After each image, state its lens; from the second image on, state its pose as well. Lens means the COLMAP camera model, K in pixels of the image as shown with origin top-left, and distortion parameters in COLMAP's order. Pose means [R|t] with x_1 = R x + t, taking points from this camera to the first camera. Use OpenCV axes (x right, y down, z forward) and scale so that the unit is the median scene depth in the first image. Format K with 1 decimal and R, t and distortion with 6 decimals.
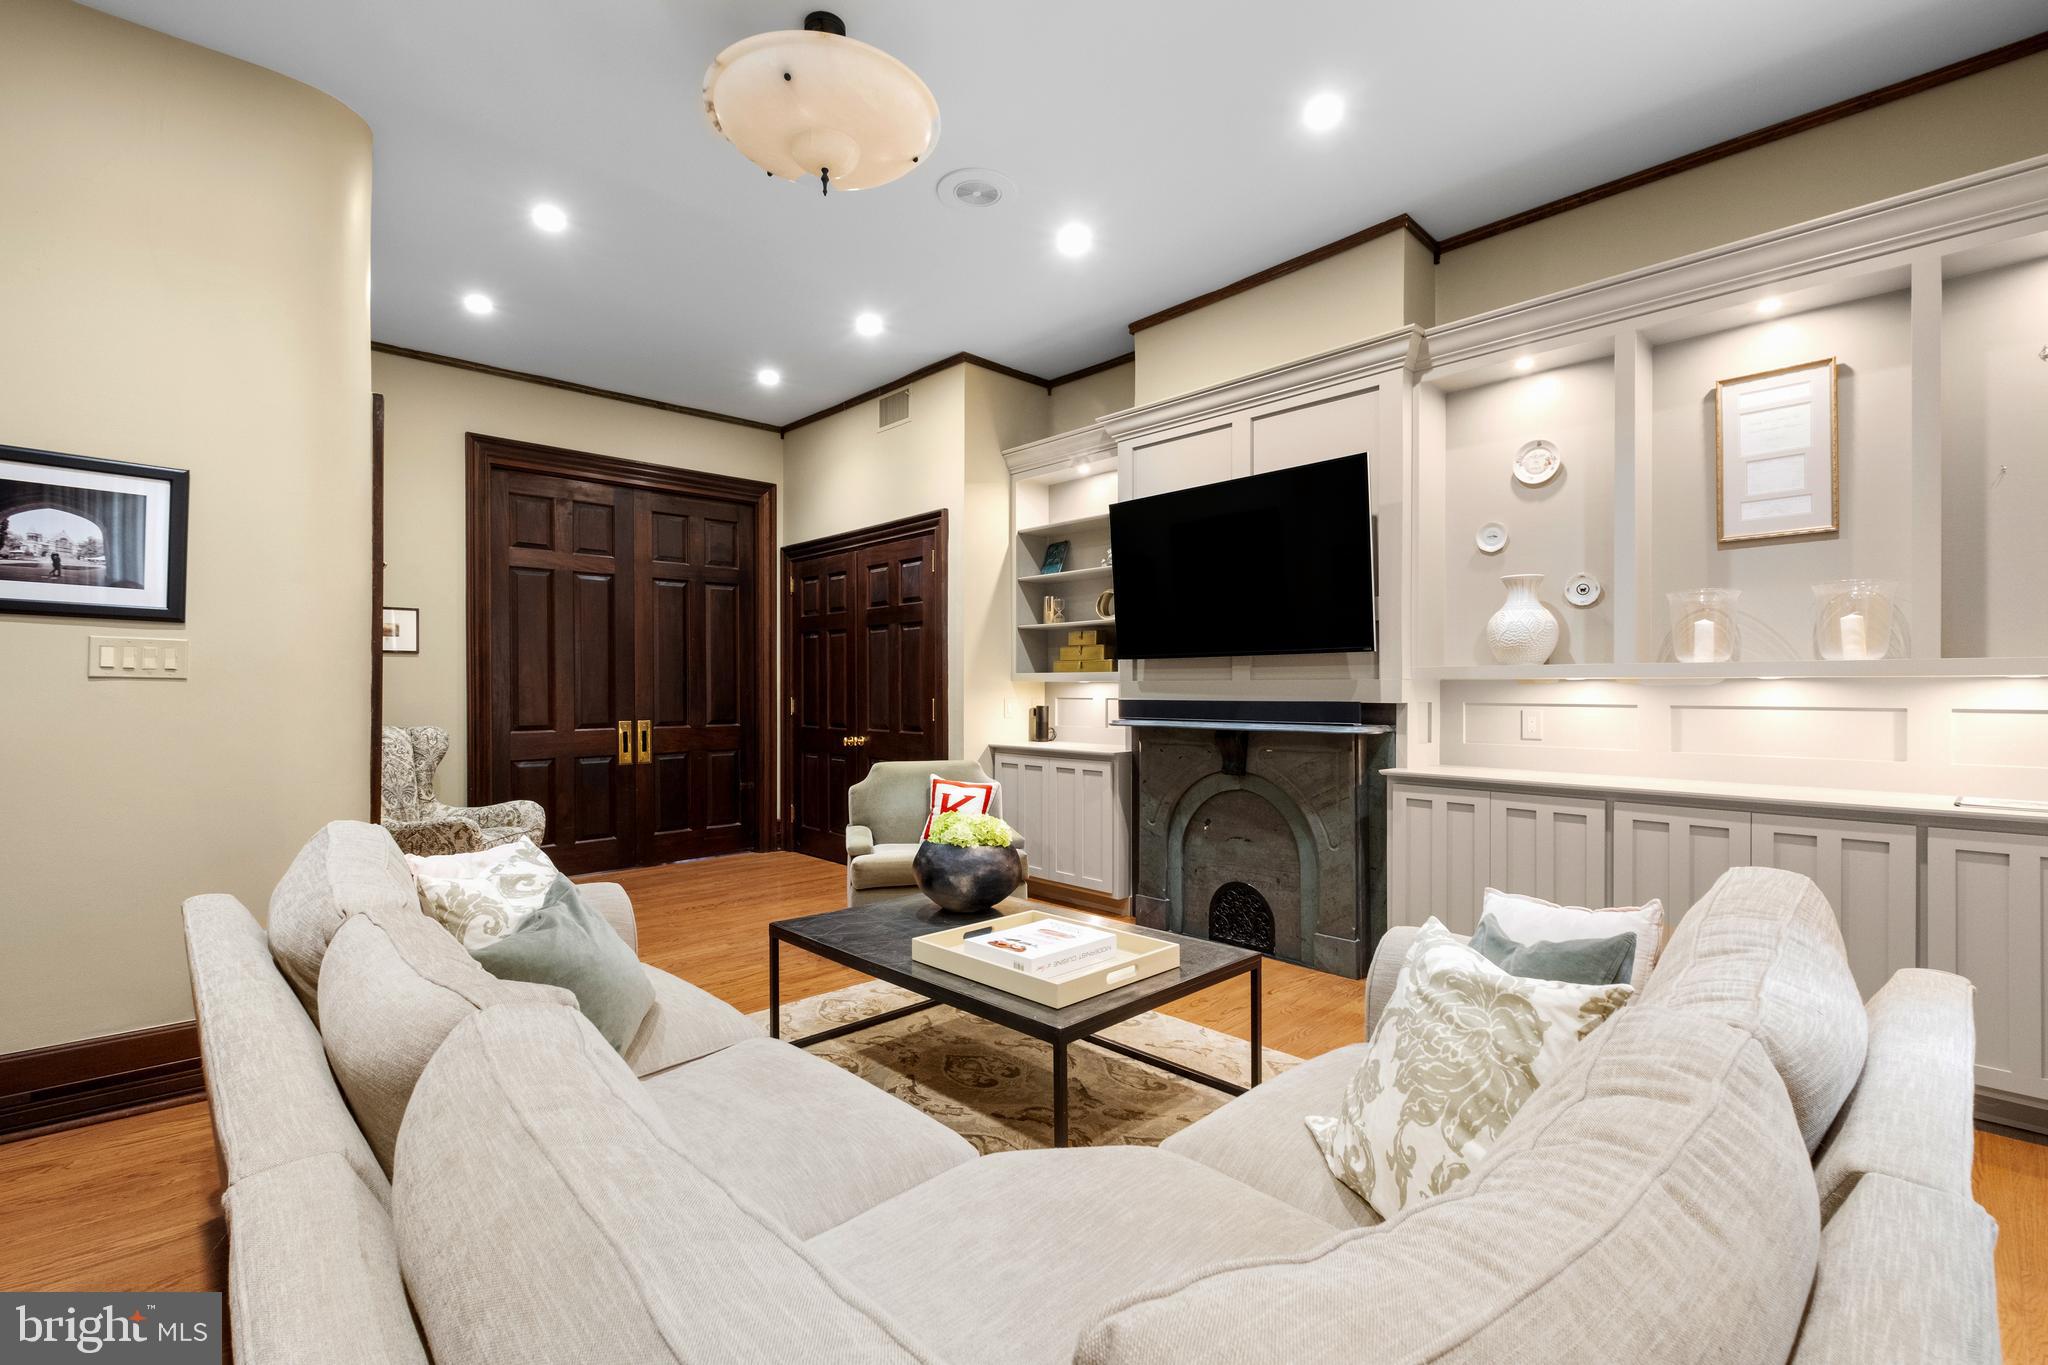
lens RADIAL K [[904.4, 0, 1025.7], [0, 904.4, 684.0], [0, 0, 1]] dist [0.008609, -0.006596]
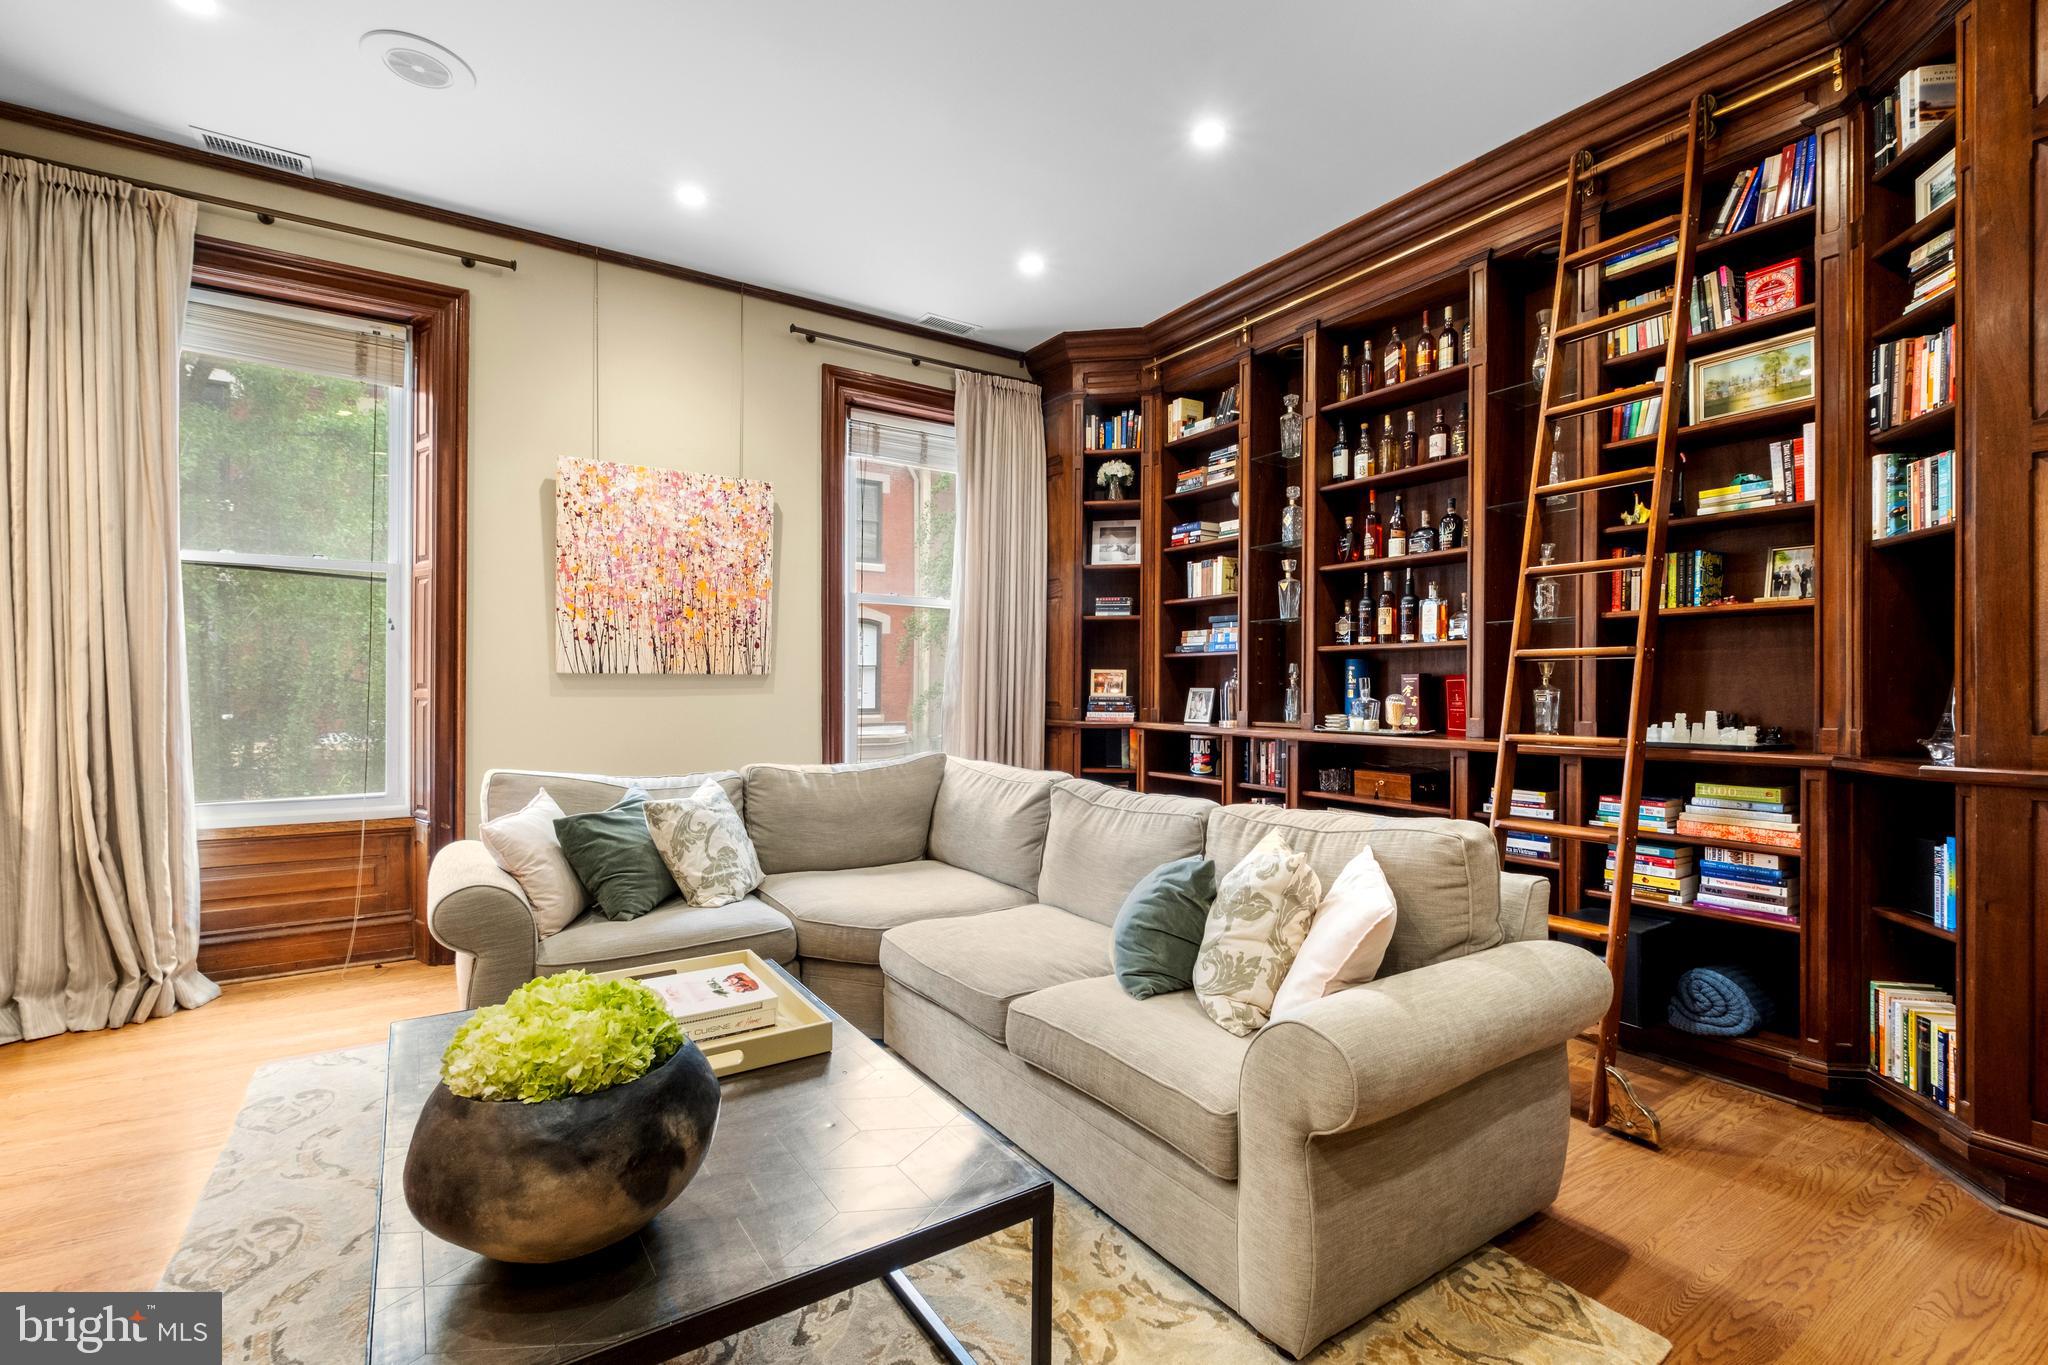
lens RADIAL K [[904.4, 0, 1048.7], [0, 904.4, 685.2], [0, 0, 1]] dist [0.008609, -0.006596]
pose [[-0.987390, -0.005234, 0.158219, -0.249168], [-0.006330, 0.999959, -0.006425, 0.010732], [-0.158179, -0.007346, -0.987383, 1.030731]]
